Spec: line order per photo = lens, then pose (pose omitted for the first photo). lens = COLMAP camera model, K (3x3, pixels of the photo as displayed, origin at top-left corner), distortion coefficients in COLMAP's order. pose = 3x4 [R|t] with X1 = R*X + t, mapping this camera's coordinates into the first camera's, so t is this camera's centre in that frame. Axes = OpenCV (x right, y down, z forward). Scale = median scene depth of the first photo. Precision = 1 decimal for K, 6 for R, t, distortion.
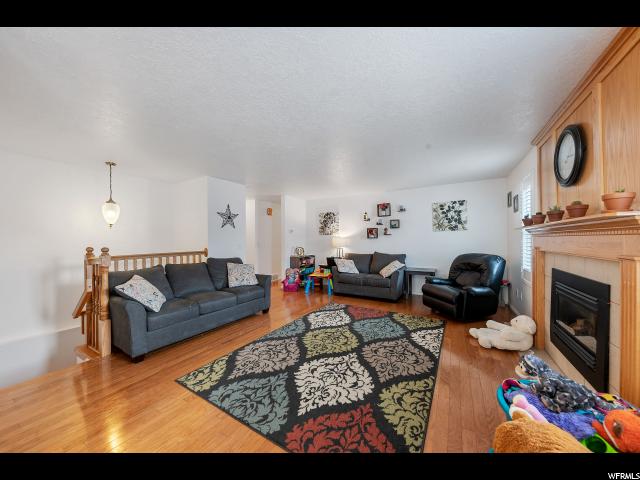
lens RADIAL K [[221.7, 0, 322.4], [0, 221.7, 240.0], [0, 0, 1]] dist [0.001297, -0.000066]
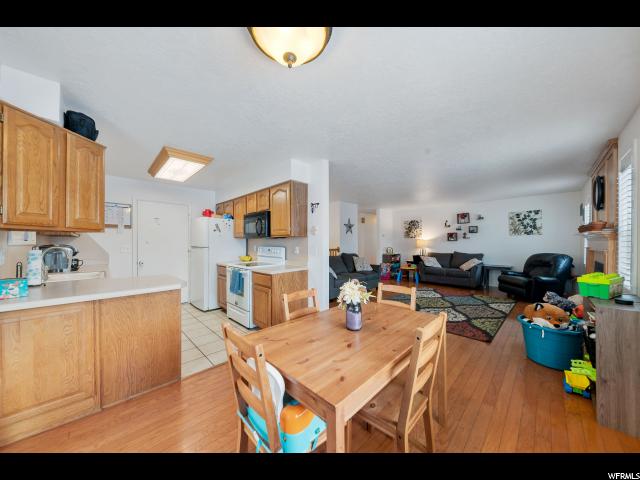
lens RADIAL K [[218.0, 0, 321.2], [0, 218.0, 242.2], [0, 0, 1]] dist [0.000685, -0.000034]
pose [[0.964330, 0.005370, -0.264649, -0.226514], [-0.004613, 0.999983, 0.003480, -0.000720], [0.264663, -0.002135, 0.964339, -0.536524]]
